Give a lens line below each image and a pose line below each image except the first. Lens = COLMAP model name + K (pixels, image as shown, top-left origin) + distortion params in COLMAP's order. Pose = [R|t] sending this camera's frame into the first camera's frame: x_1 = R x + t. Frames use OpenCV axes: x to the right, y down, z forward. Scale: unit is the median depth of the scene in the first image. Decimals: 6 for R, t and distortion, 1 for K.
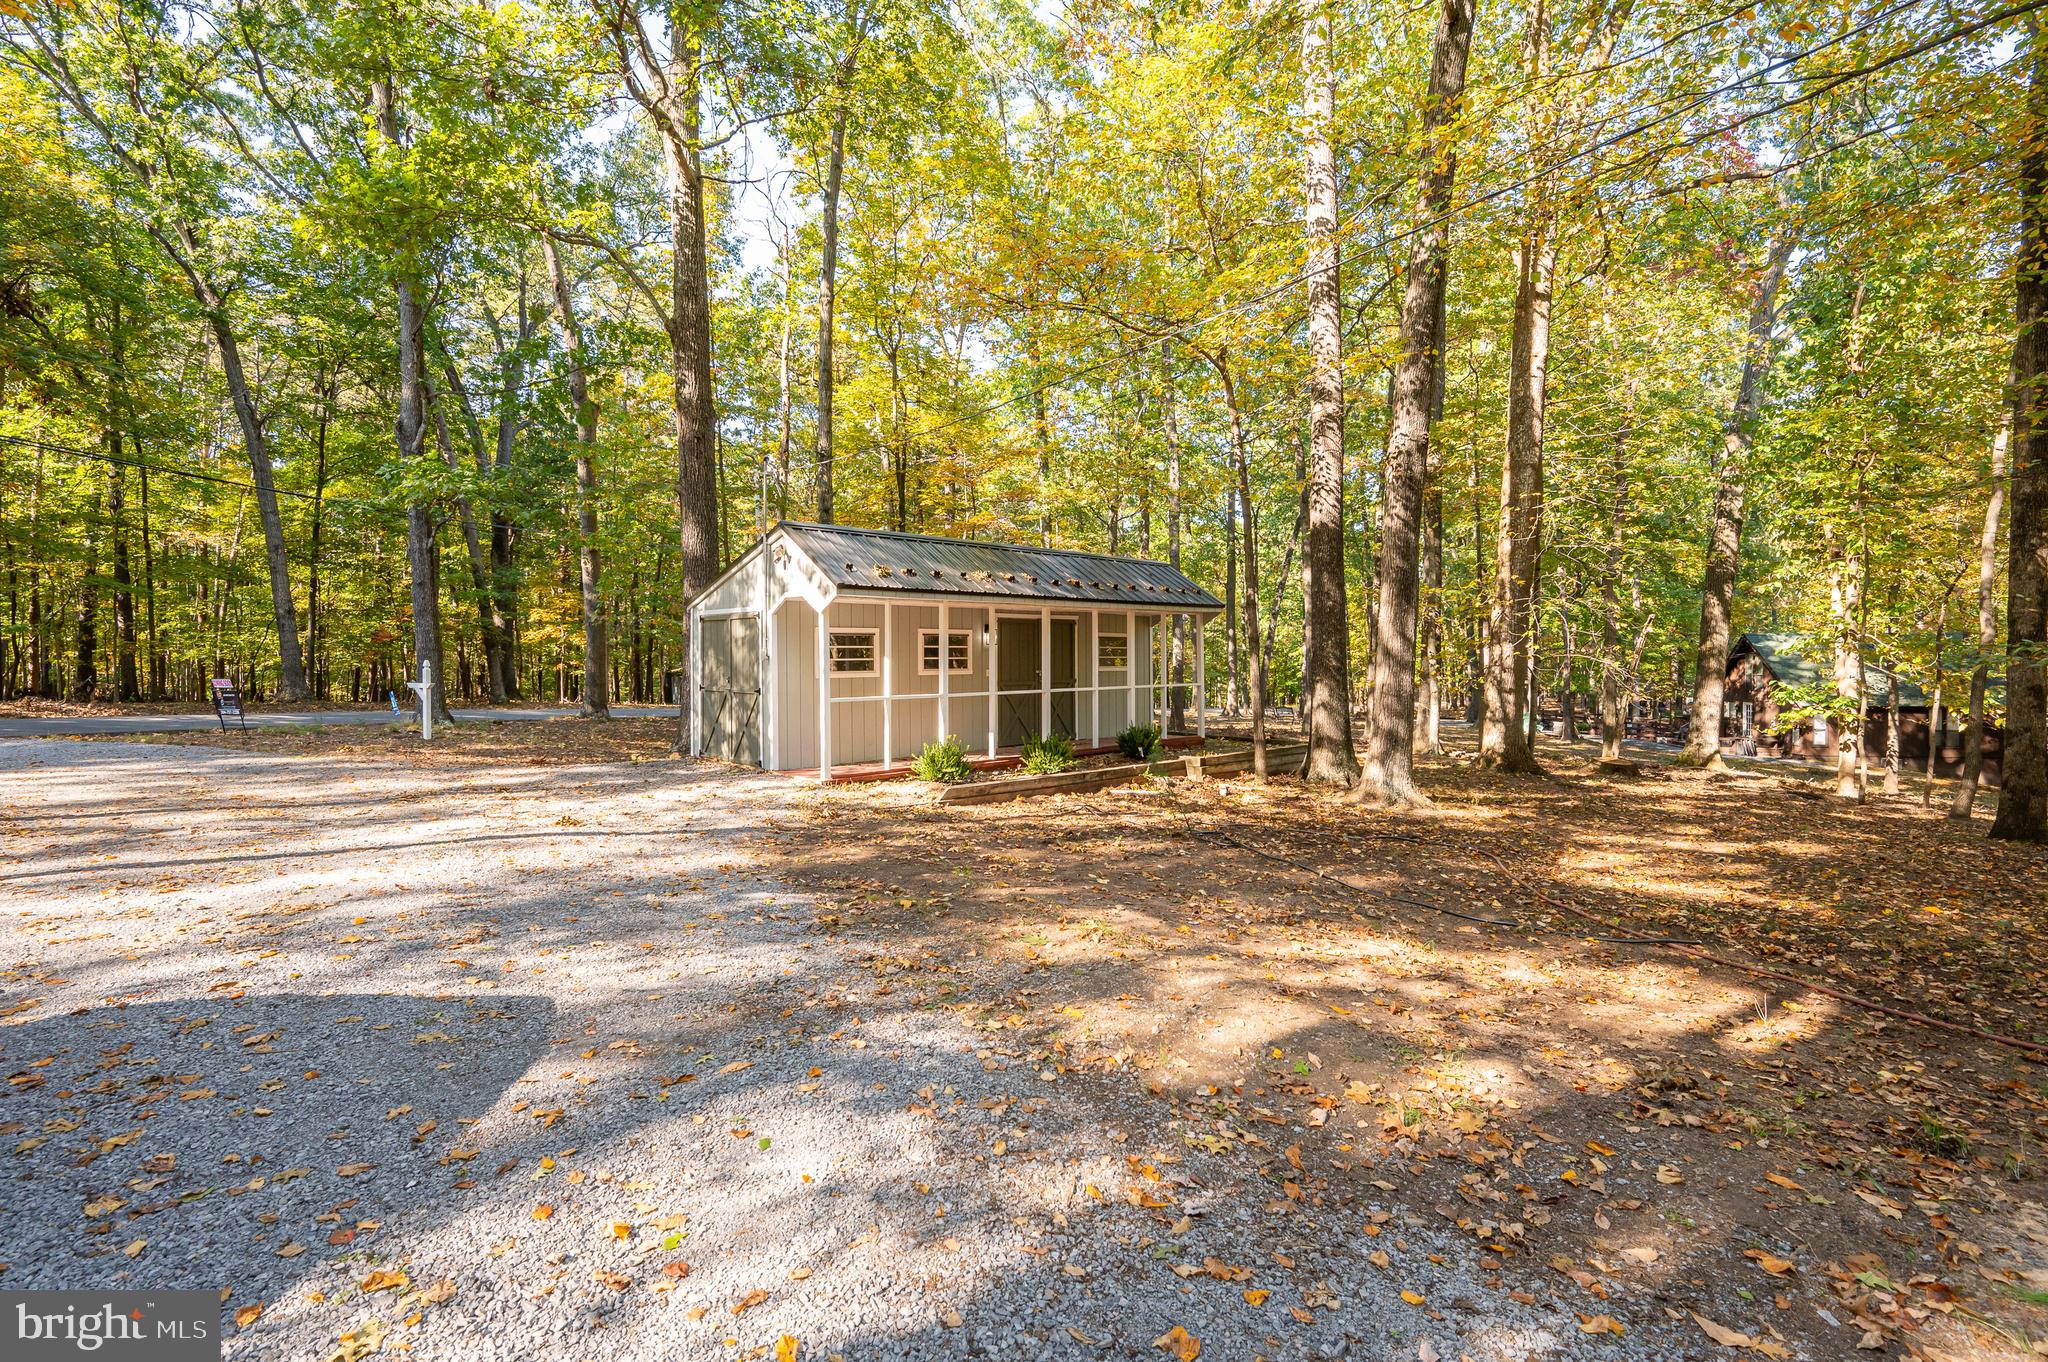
lens RADIAL K [[939.0, 0, 1019.9], [0, 939.0, 672.7], [0, 0, 1]] dist [0.003194, 0.000219]
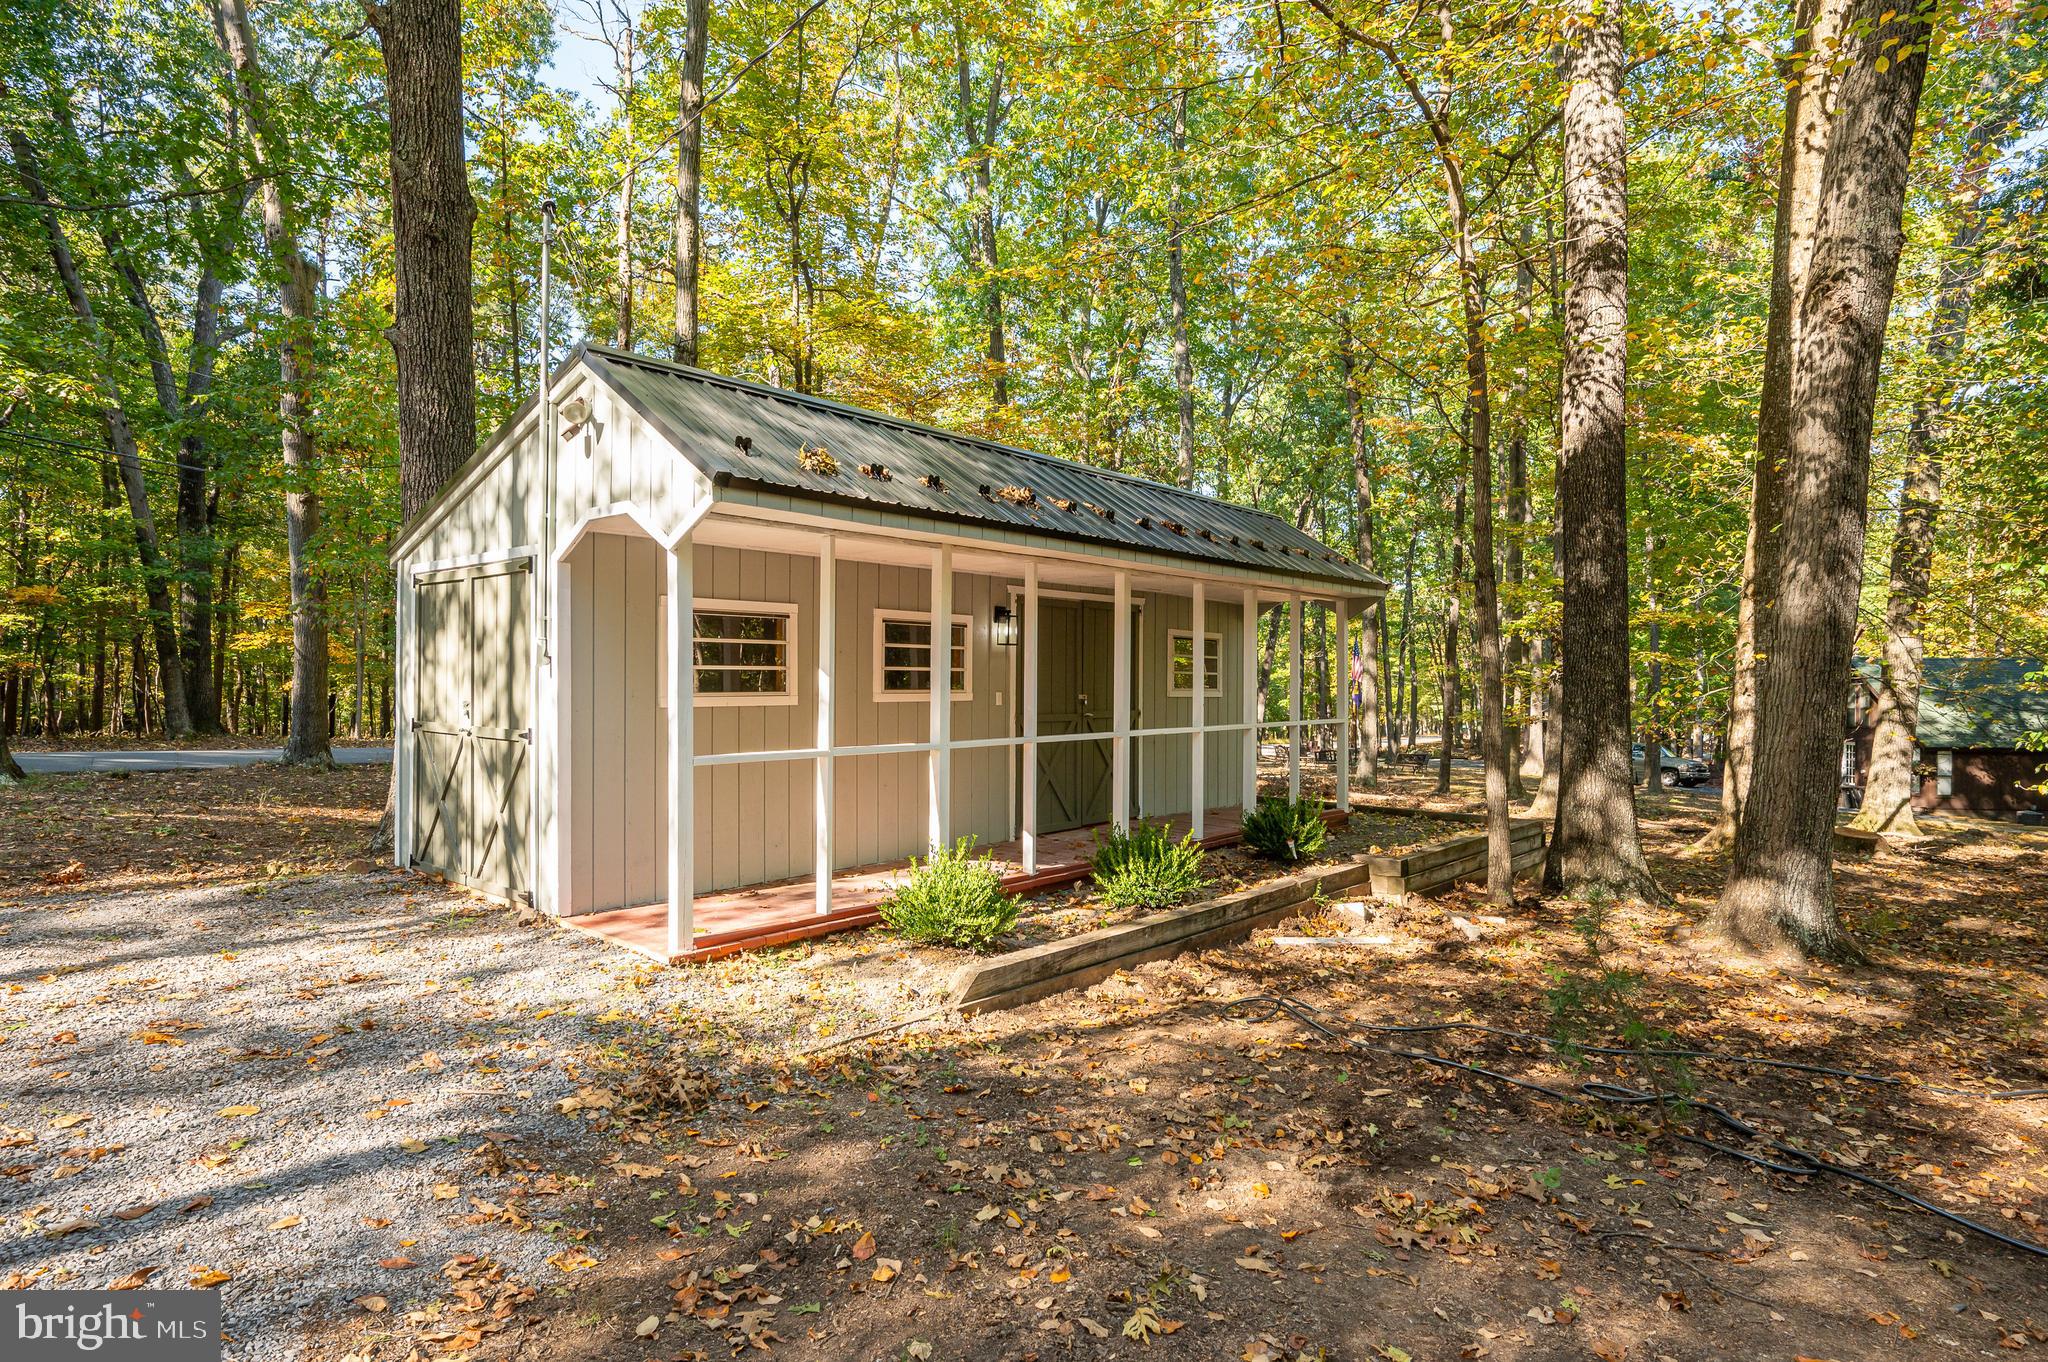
lens RADIAL K [[1080.4, 0, 1029.4], [0, 1080.4, 690.5], [0, 0, 1]] dist [-0.005195, -0.000233]
pose [[0.994044, 0.011570, 0.108359, -0.087949], [-0.010251, 0.999867, -0.012722, 0.002599], [-0.108492, 0.011535, 0.994030, 0.418658]]
